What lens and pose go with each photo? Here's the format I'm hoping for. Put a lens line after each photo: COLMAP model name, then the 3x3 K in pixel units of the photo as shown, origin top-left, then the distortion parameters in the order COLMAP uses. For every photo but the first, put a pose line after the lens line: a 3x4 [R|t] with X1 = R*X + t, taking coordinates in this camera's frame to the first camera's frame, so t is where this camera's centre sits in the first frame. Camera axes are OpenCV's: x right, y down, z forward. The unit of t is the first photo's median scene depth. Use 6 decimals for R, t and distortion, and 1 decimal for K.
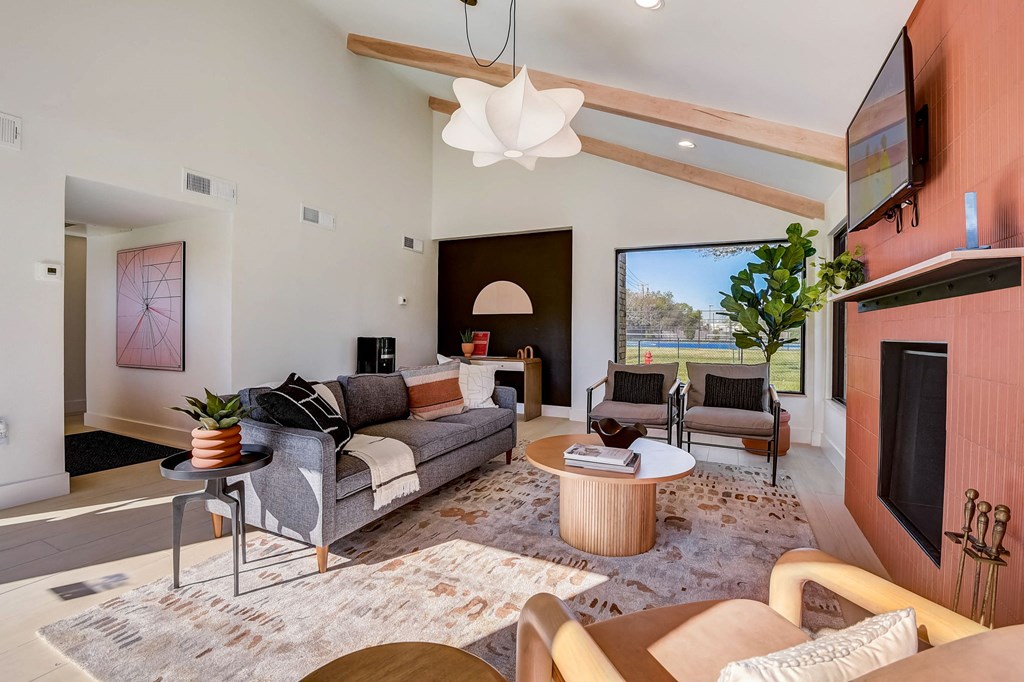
lens RADIAL K [[493.2, 0, 521.0], [0, 493.2, 332.4], [0, 0, 1]] dist [-0.016451, -0.002530]
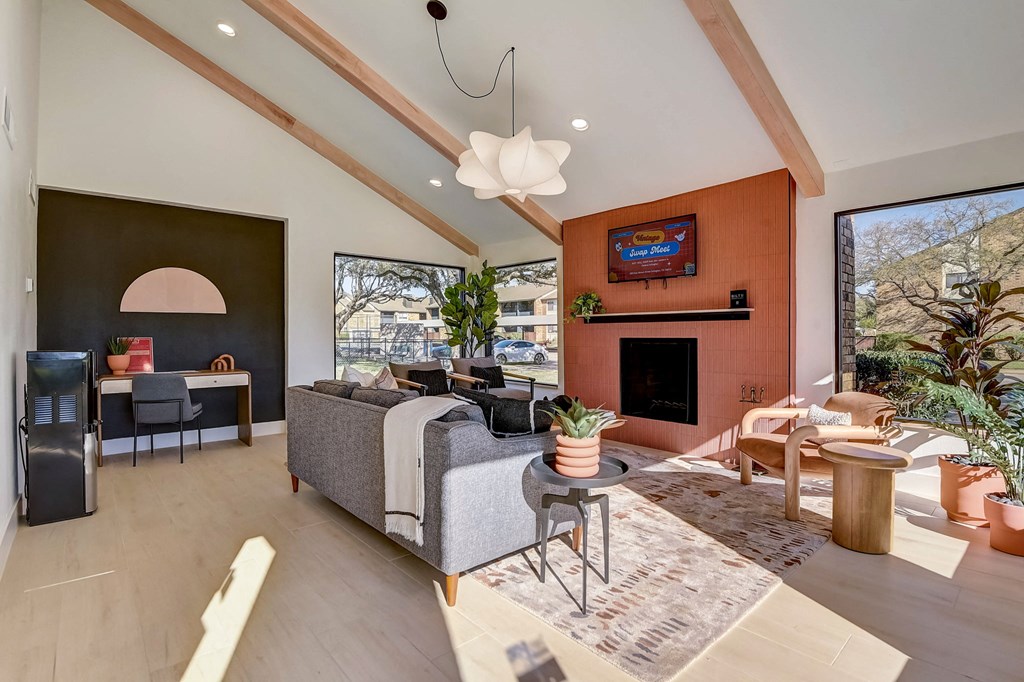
lens RADIAL K [[493.2, 0, 519.1], [0, 493.2, 340.5], [0, 0, 1]] dist [-0.016451, -0.002530]
pose [[0.355761, -0.017305, 0.934417, -1.357103], [0.009441, 0.999844, 0.014922, -0.005473], [-0.934529, 0.003513, 0.355869, 0.656506]]
